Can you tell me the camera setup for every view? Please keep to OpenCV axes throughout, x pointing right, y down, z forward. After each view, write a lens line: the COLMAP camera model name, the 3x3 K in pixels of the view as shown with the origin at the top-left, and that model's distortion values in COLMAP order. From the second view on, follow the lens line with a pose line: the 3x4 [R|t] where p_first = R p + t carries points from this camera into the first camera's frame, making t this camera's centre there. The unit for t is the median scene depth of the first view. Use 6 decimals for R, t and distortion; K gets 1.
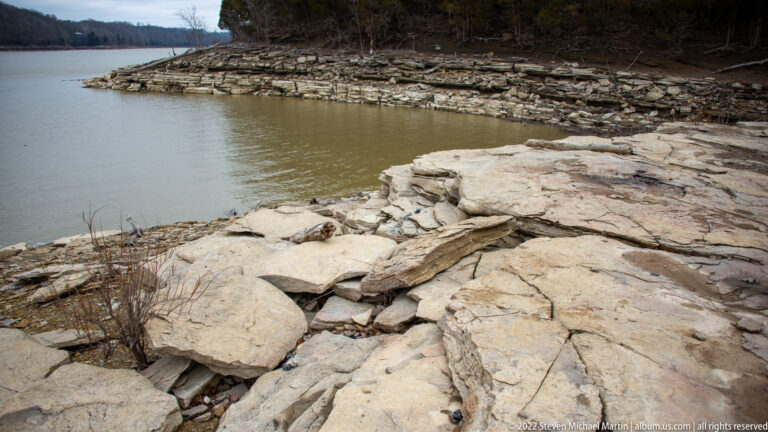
lens RADIAL K [[634.2, 0, 383.8], [0, 634.2, 217.9], [0, 0, 1]] dist [-0.102173, 0.005967]
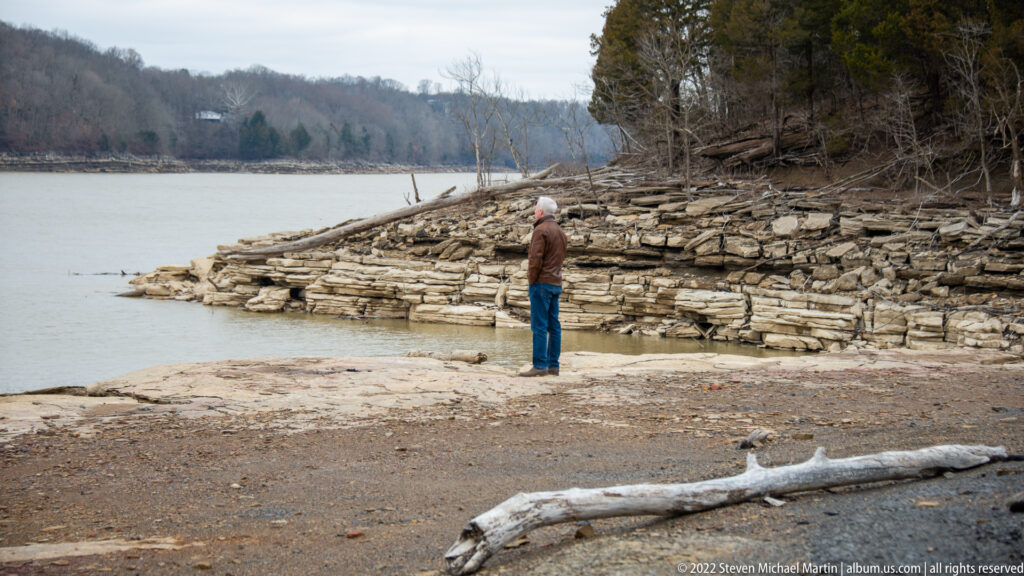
lens RADIAL K [[2535.0, 0, 512.4], [0, 2535.0, 287.9], [0, 0, 1]] dist [0.413030, 0.000000]
pose [[0.942971, 0.012123, -0.332654, 0.158360], [-0.084346, 0.975425, -0.203547, 0.043161], [0.322011, 0.219997, 0.920820, -0.182873]]
